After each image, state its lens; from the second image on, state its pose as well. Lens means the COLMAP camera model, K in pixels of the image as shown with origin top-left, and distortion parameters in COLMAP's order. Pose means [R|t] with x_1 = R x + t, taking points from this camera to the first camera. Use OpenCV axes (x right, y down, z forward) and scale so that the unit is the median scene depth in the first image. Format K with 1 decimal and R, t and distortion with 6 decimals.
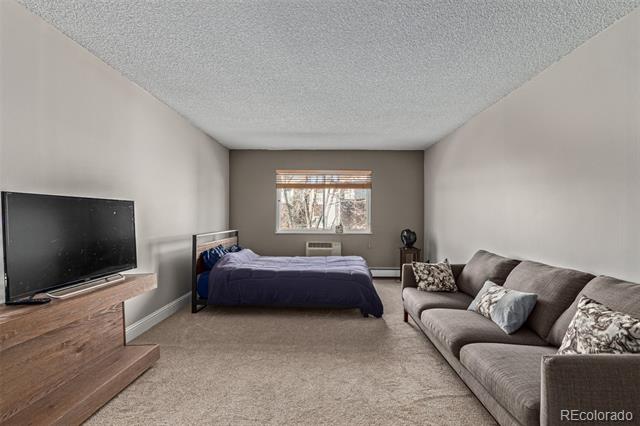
lens RADIAL K [[292.4, 0, 321.2], [0, 292.4, 215.9], [0, 0, 1]] dist [0.006216, -0.004341]
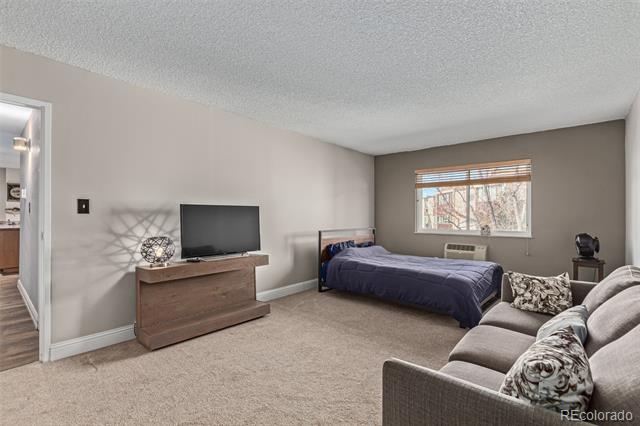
lens RADIAL K [[292.4, 0, 321.7], [0, 292.4, 215.0], [0, 0, 1]] dist [0.006216, -0.004341]
pose [[0.760756, -0.006088, -0.649009, 0.391303], [0.003748, 0.999981, -0.004988, 0.001640], [0.649027, 0.001362, 0.760764, 0.034205]]
